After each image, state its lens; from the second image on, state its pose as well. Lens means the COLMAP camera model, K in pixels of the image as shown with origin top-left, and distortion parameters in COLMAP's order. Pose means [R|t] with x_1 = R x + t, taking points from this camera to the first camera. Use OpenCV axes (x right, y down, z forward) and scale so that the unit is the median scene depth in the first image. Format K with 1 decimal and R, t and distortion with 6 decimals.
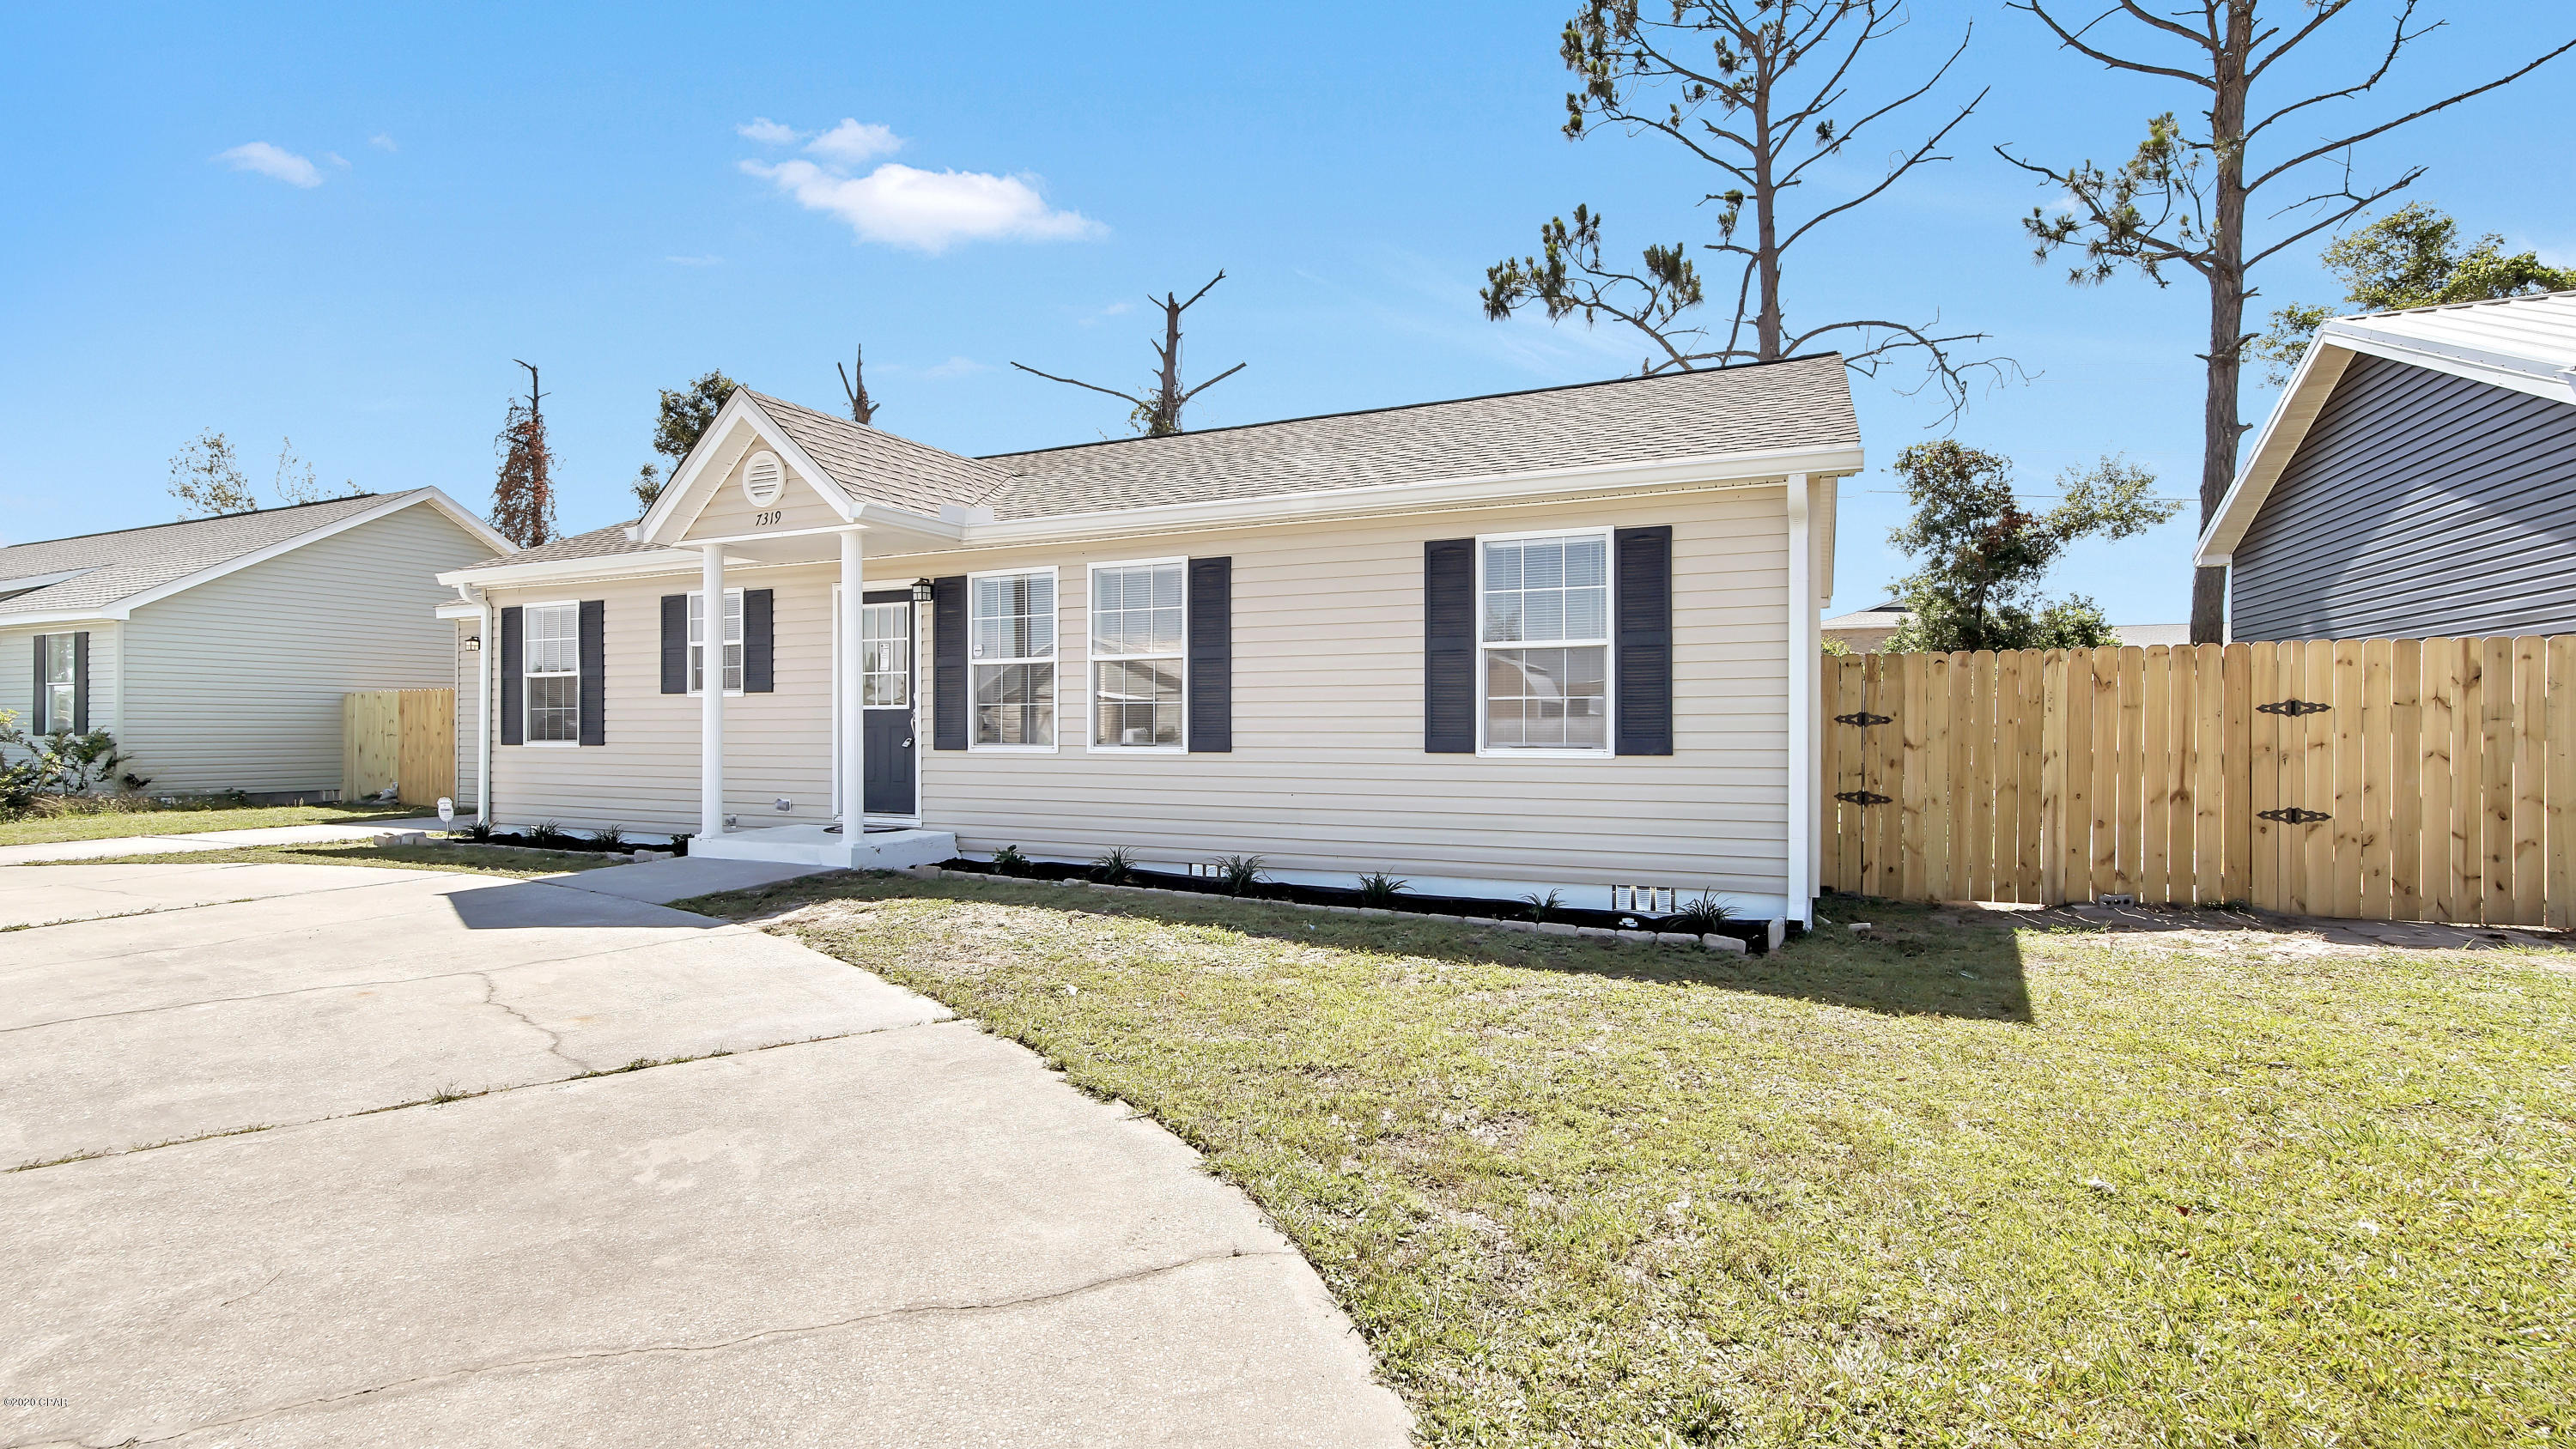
lens RADIAL K [[1199.7, 0, 1263.4], [0, 1199.7, 720.4], [0, 0, 1]] dist [-0.004101, -0.000598]
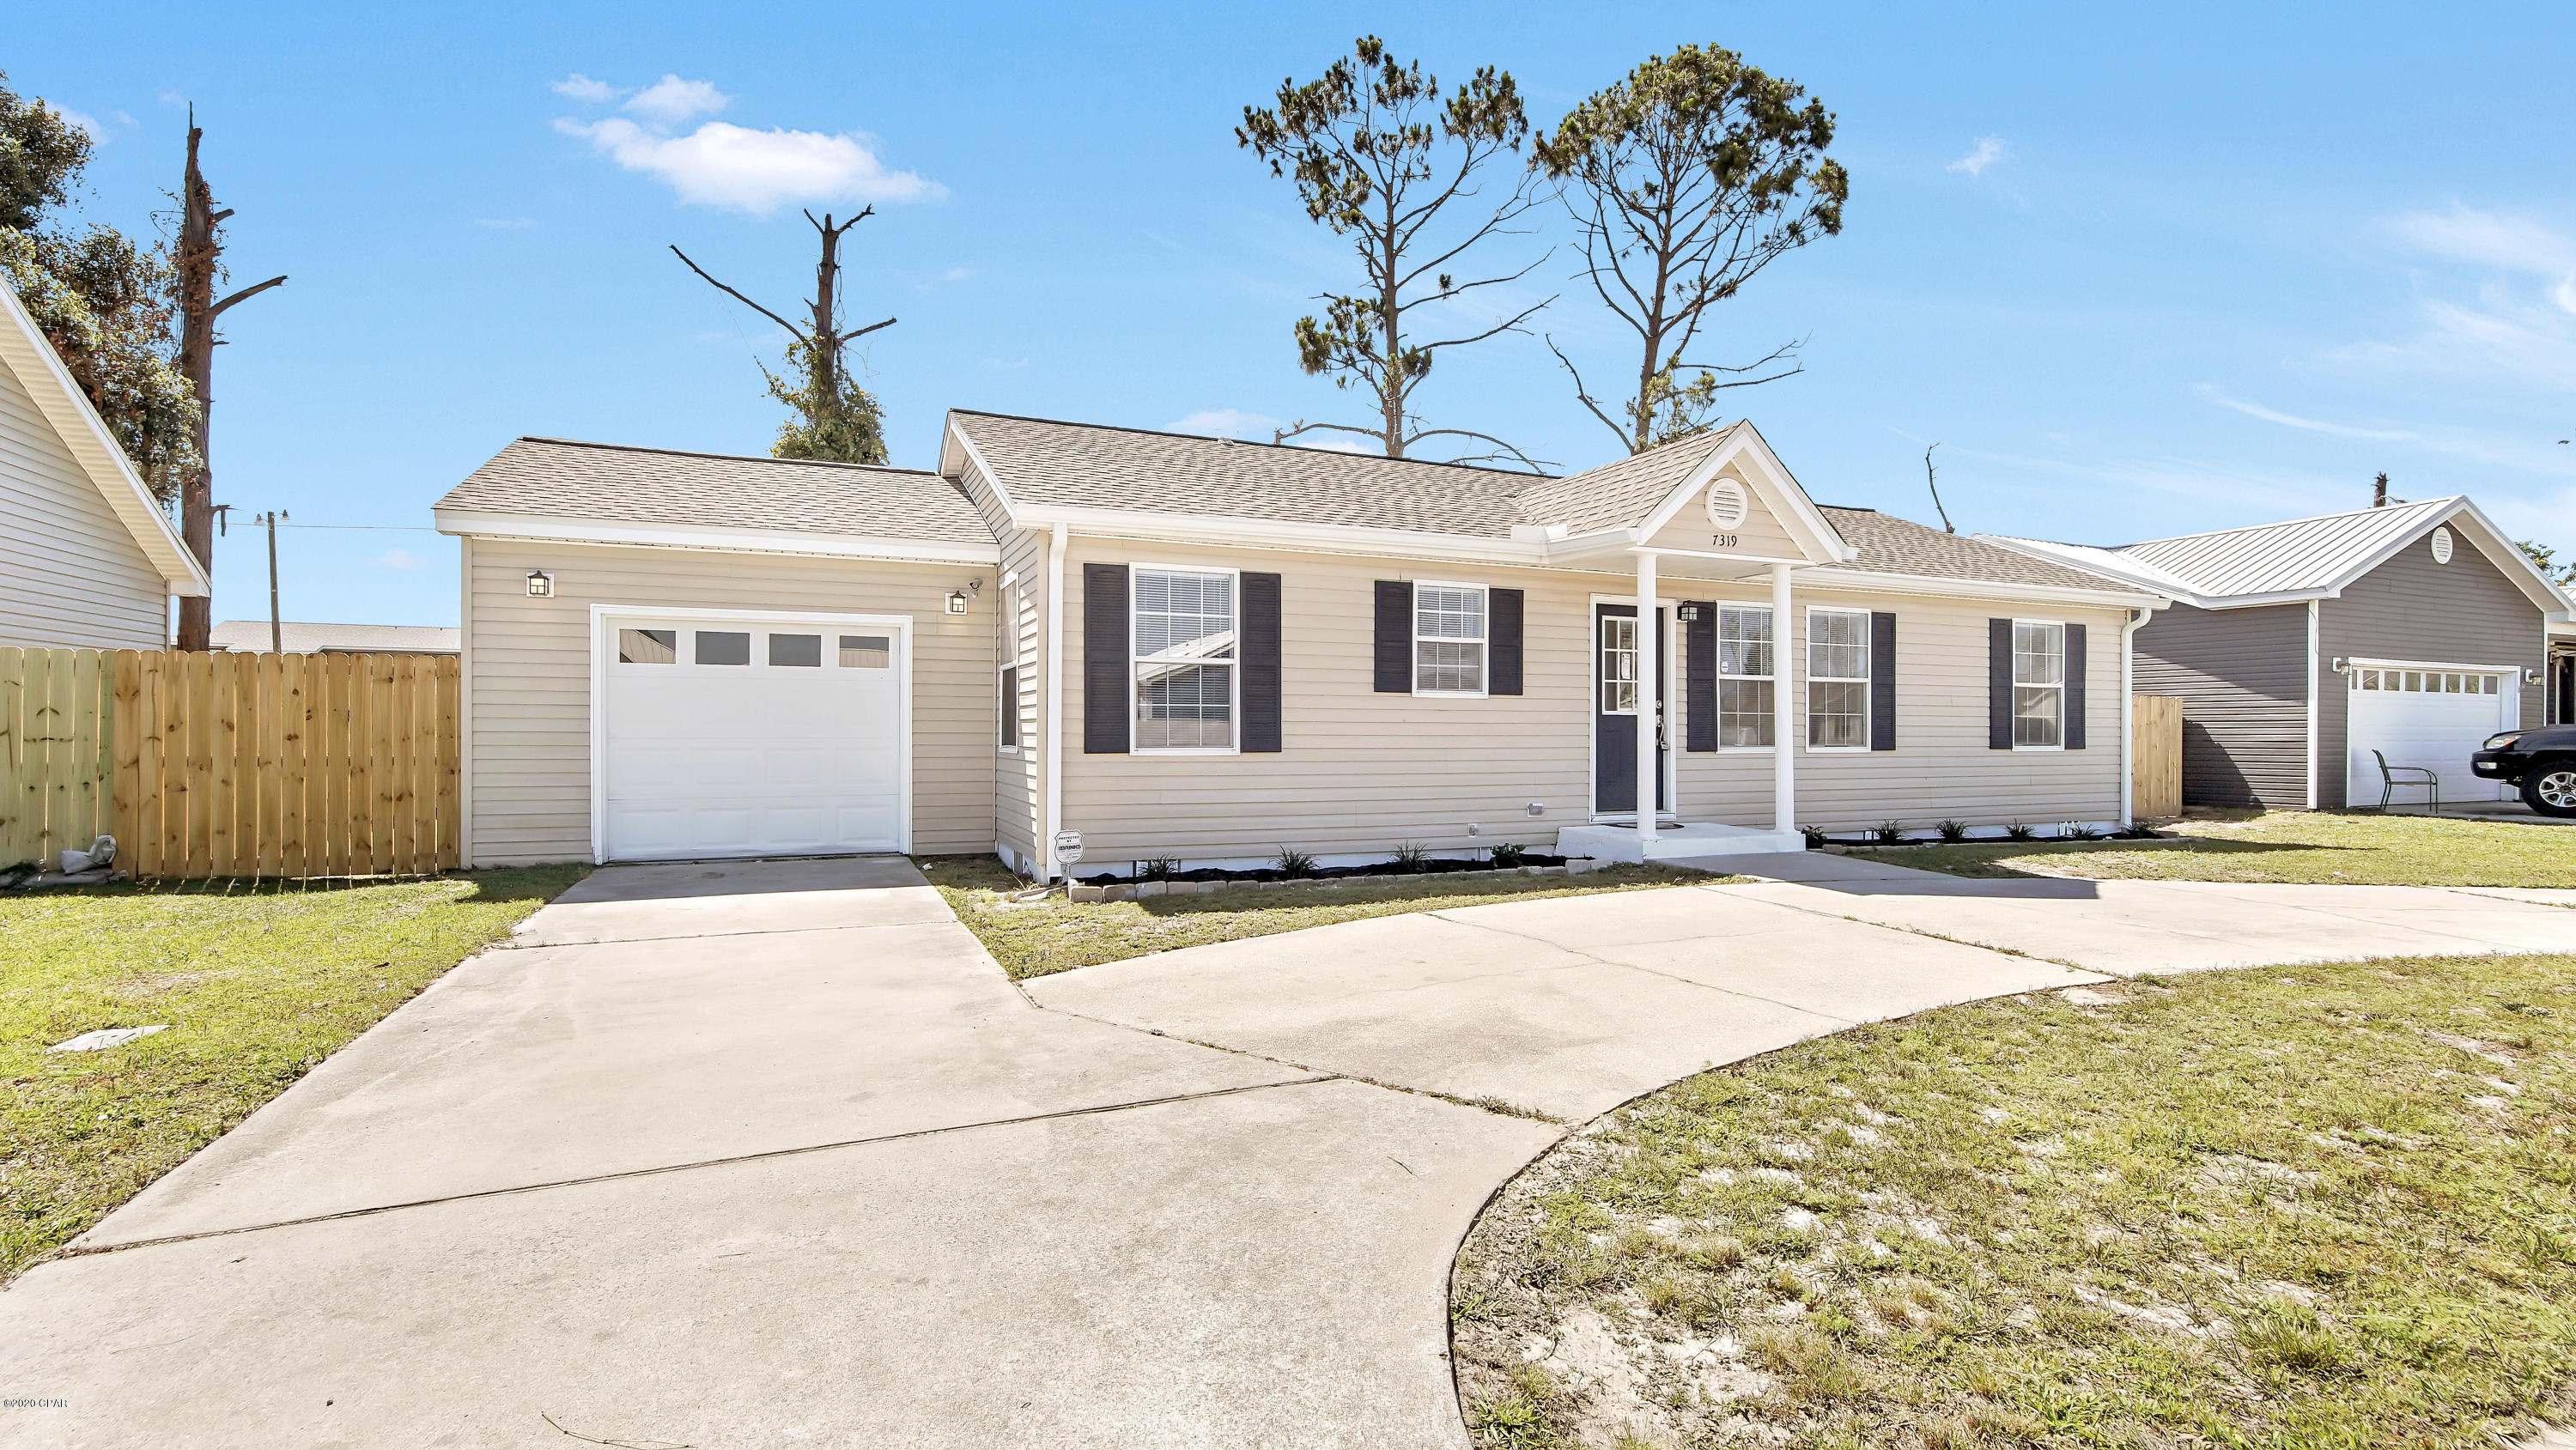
lens RADIAL K [[1199.8, 0, 1264.2], [0, 1199.8, 737.1], [0, 0, 1]] dist [-0.004101, -0.000598]
pose [[0.656436, -0.002588, 0.754377, -1.121073], [-0.010388, 0.999868, 0.012470, 0.000344], [-0.754310, -0.016022, 0.656323, 0.444916]]
